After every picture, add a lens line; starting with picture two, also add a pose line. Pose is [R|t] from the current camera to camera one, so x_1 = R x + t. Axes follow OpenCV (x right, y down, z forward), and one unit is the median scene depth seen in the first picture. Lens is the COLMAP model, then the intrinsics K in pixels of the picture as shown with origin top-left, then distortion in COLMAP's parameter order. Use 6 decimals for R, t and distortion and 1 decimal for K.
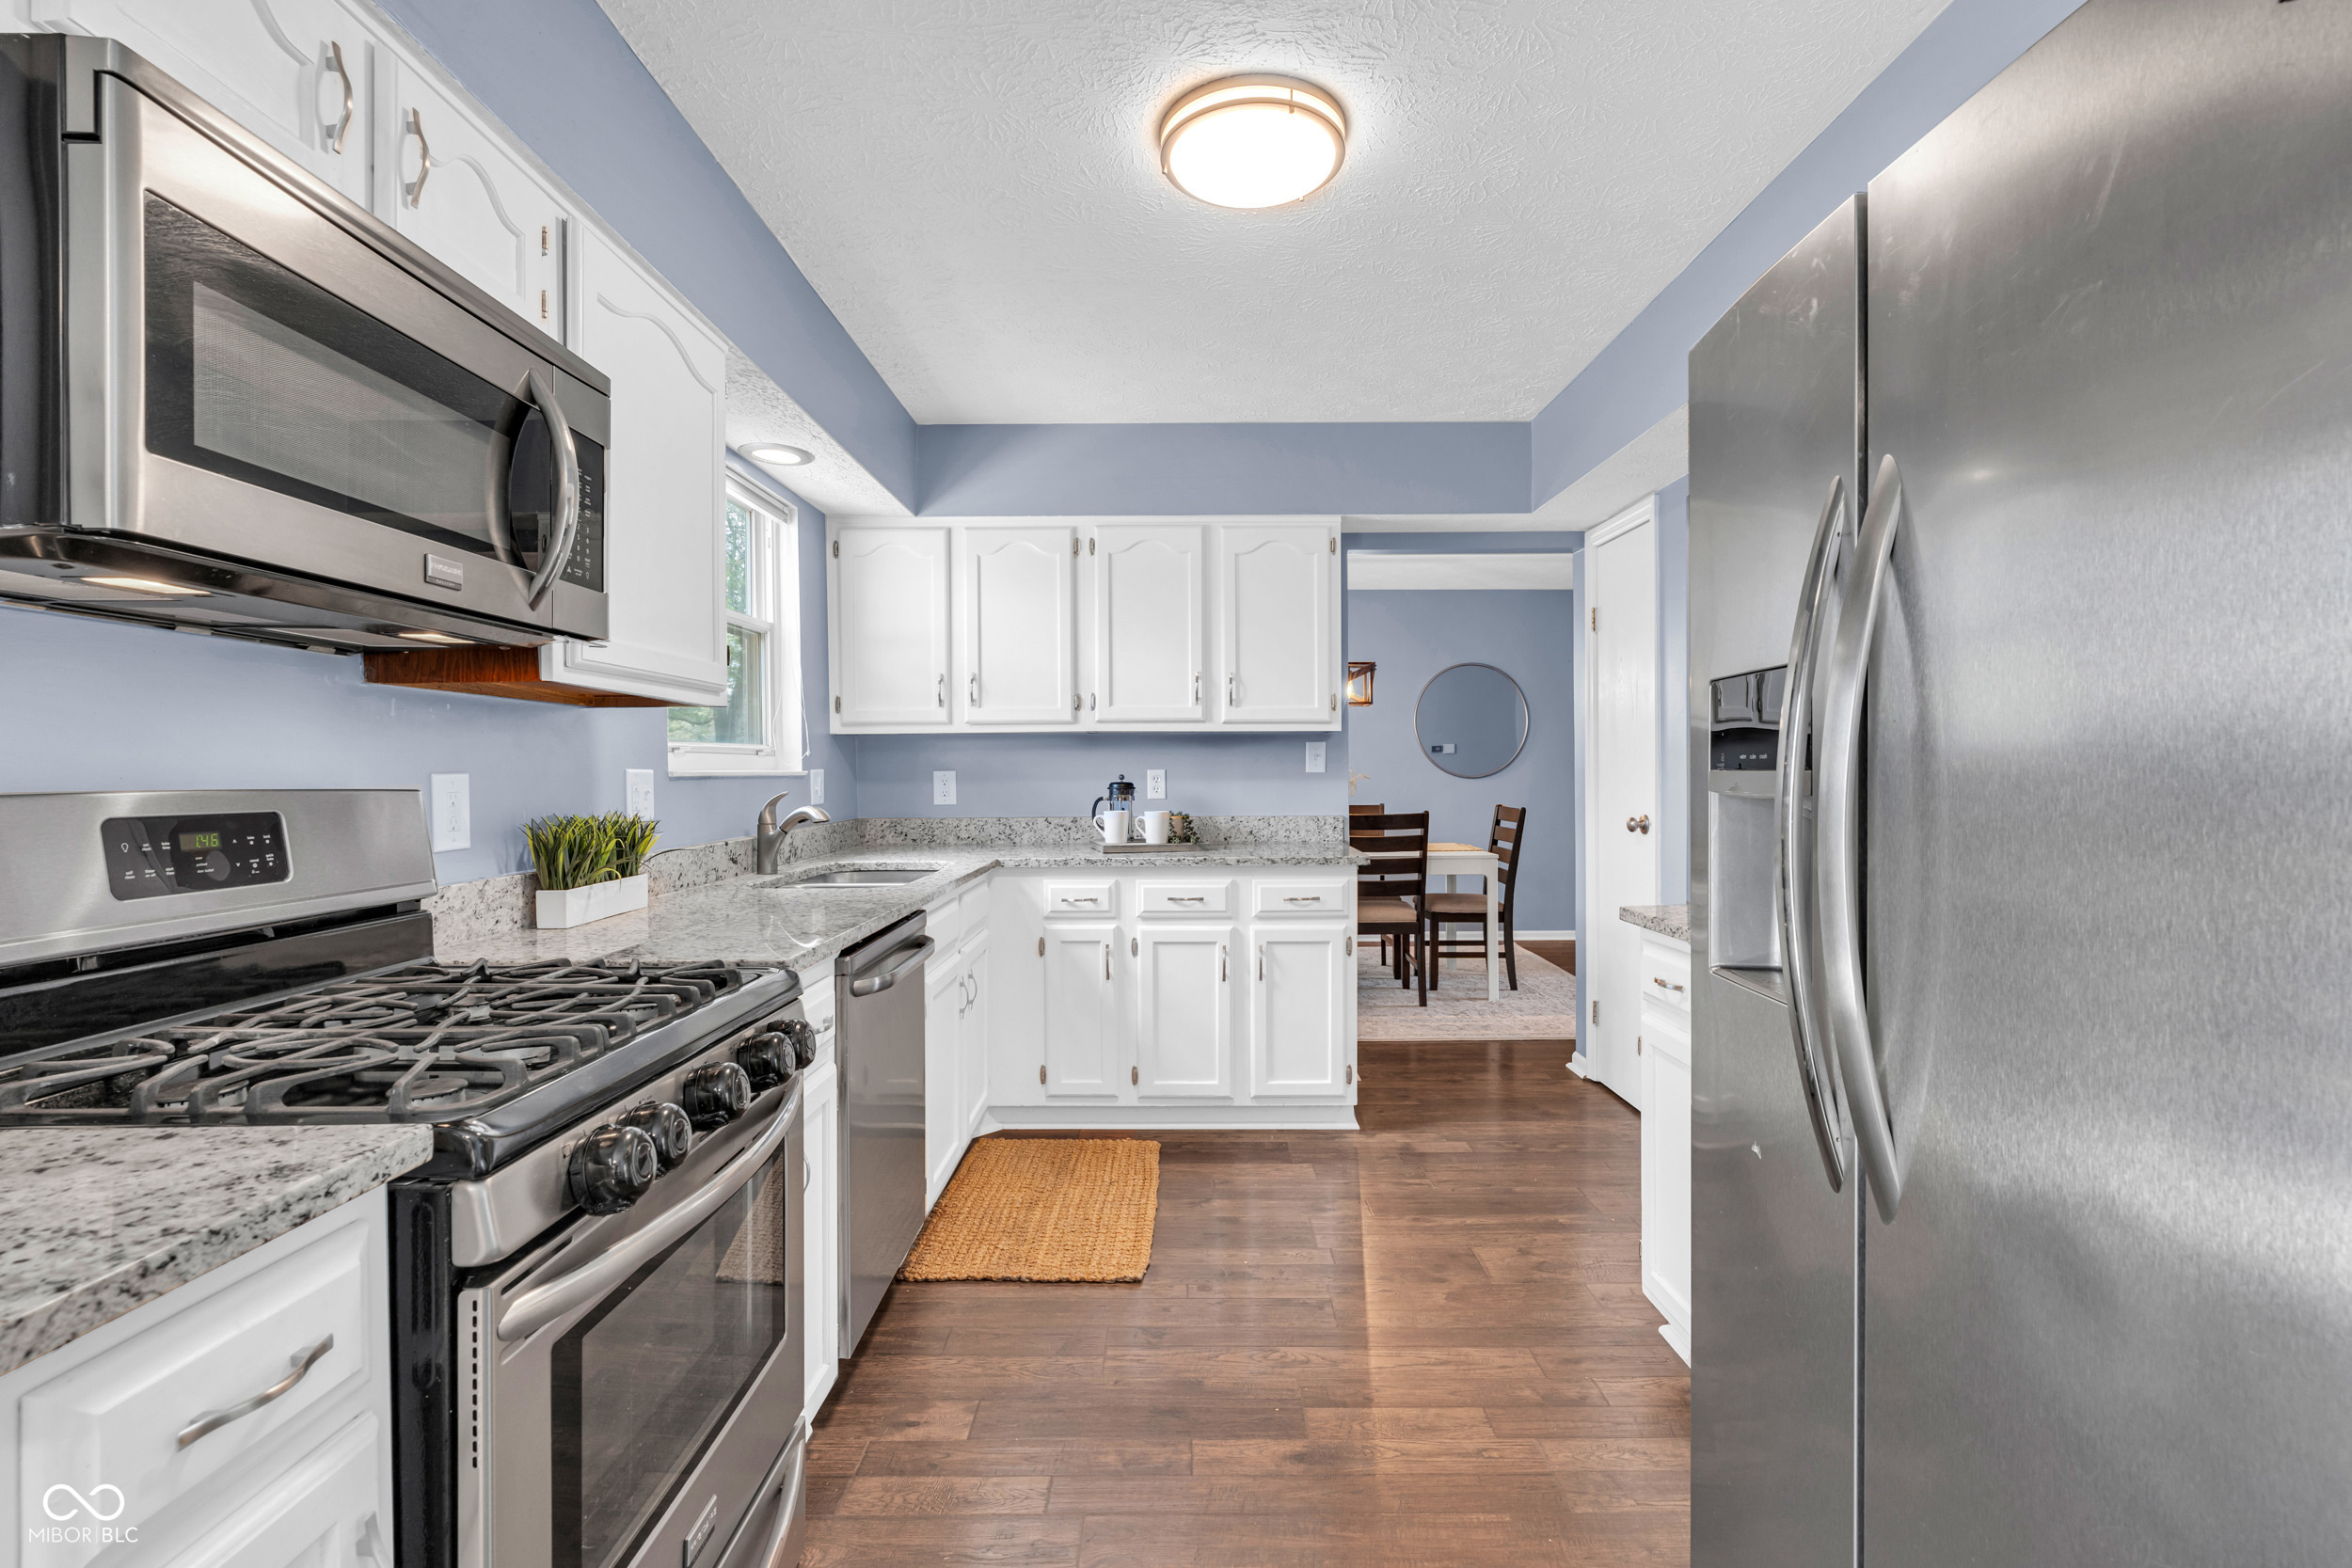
lens RADIAL K [[1084.4, 0, 1173.4], [0, 1084.4, 752.9], [0, 0, 1]] dist [-0.001590, 0.001128]
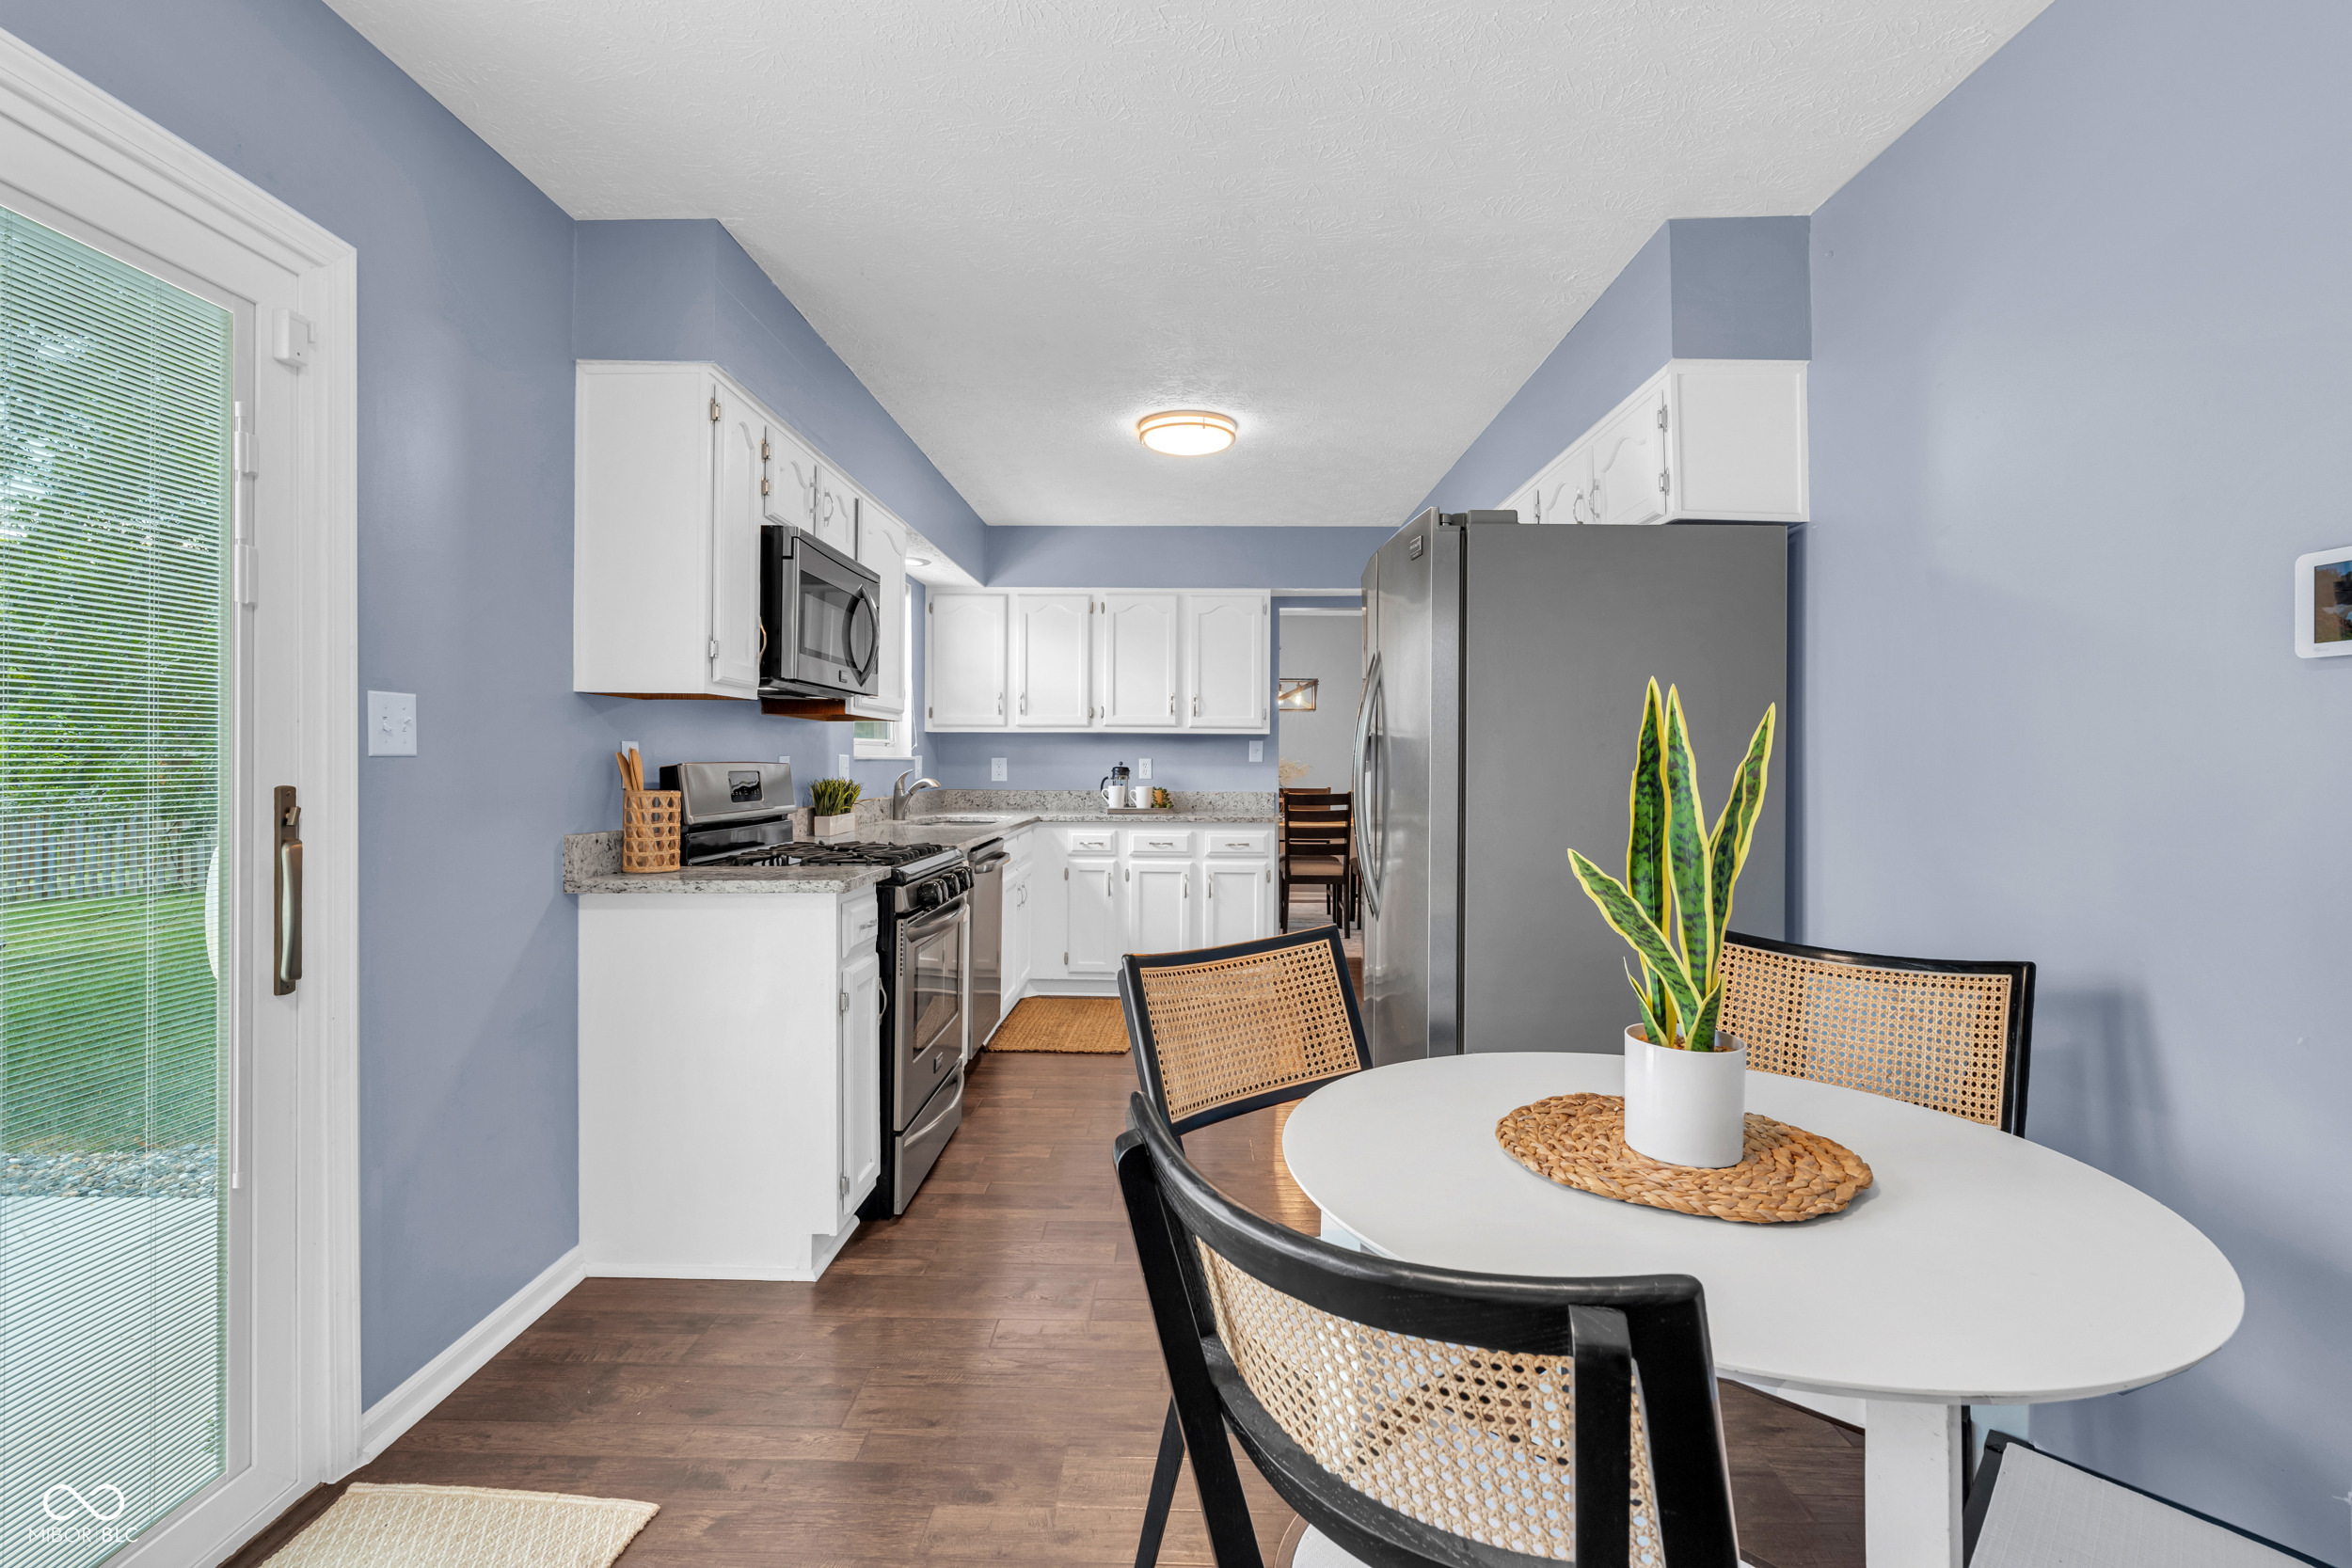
lens RADIAL K [[1208.7, 0, 1182.0], [0, 1208.7, 764.0], [0, 0, 1]] dist [-0.003133, 0.001085]
pose [[0.999859, 0.012746, -0.010975, 0.055829], [-0.012520, 0.999714, 0.020374, -0.011859], [0.011232, -0.020234, 0.999732, -0.672685]]
